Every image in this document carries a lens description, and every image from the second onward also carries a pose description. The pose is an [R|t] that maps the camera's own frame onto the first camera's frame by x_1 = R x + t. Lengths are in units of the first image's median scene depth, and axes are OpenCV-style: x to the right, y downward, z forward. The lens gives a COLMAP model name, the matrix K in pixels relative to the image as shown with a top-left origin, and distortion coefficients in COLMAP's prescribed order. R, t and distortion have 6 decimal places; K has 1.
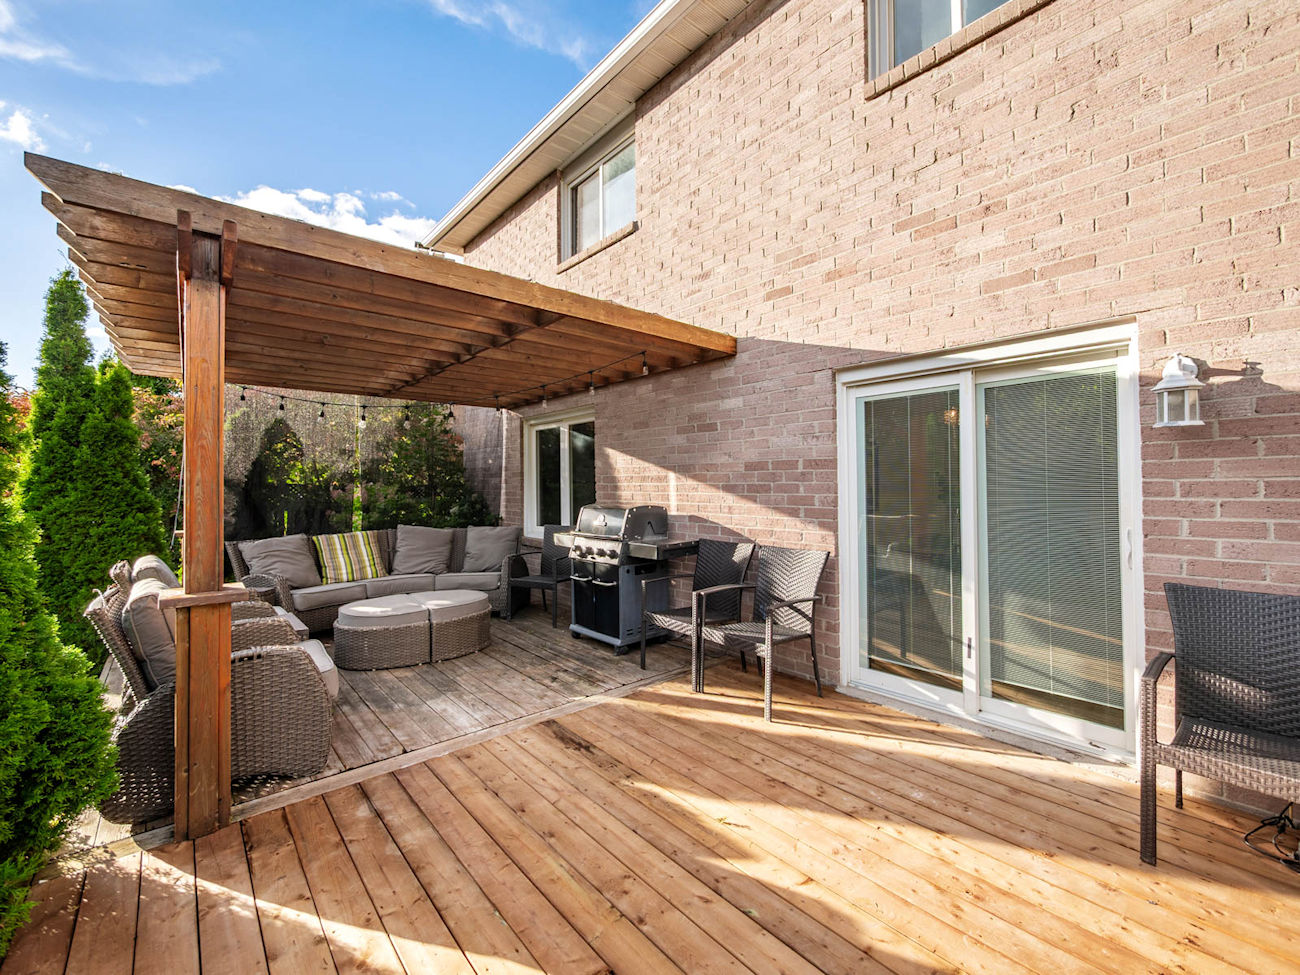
lens RADIAL K [[548.1, 0, 649.0], [0, 548.1, 481.7], [0, 0, 1]] dist [-0.005214, 0.000243]
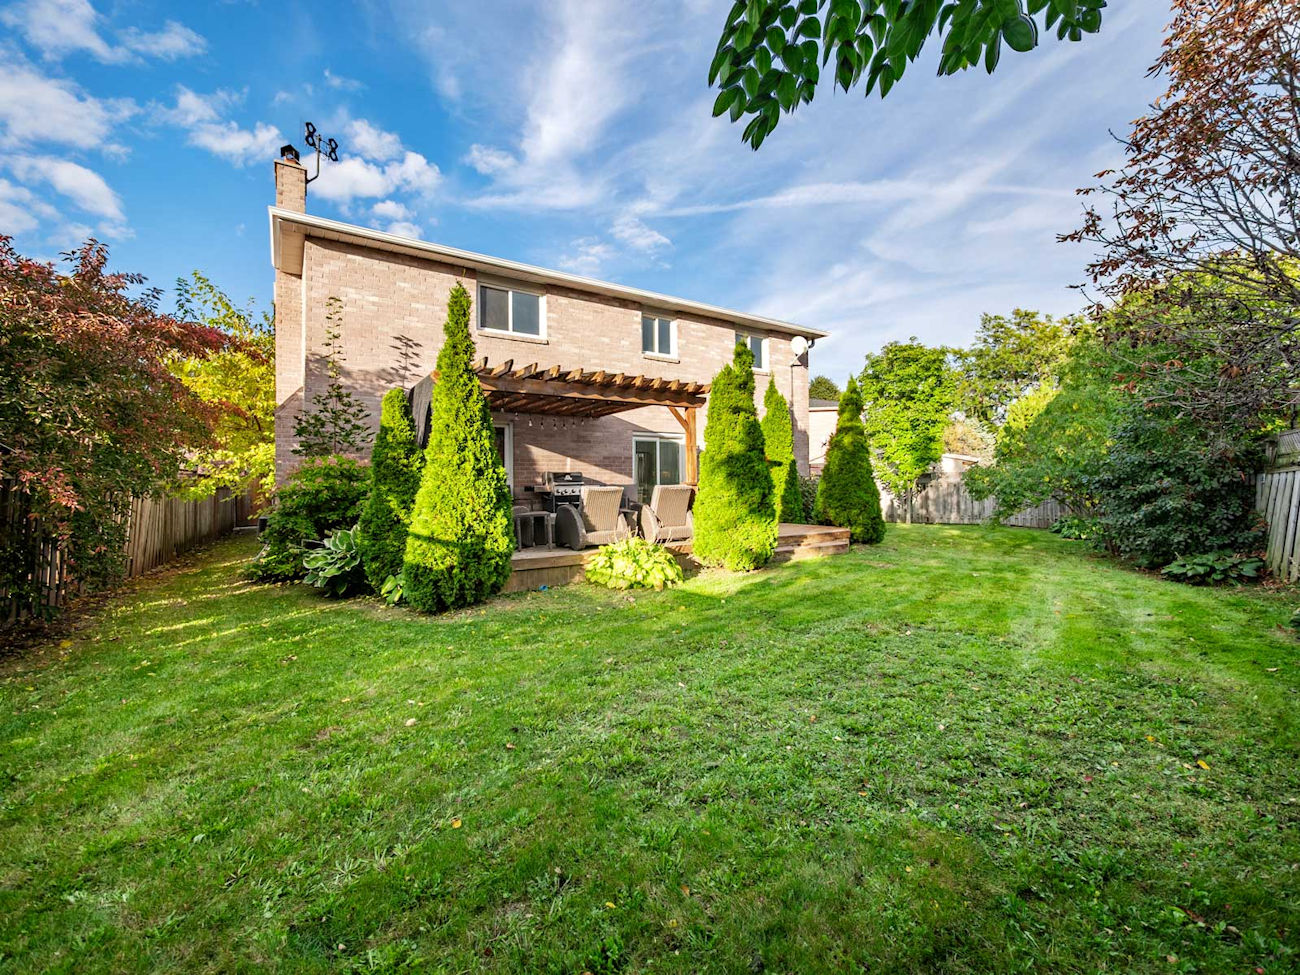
lens RADIAL K [[532.5, 0, 650.0], [0, 532.5, 487.5], [0, 0, 1]] dist [-0.000475, -0.000011]
pose [[0.139433, -0.006458, 0.990210, -2.507489], [0.001579, 0.999979, 0.006299, 0.109850], [-0.990230, 0.000685, 0.139440, 0.376336]]
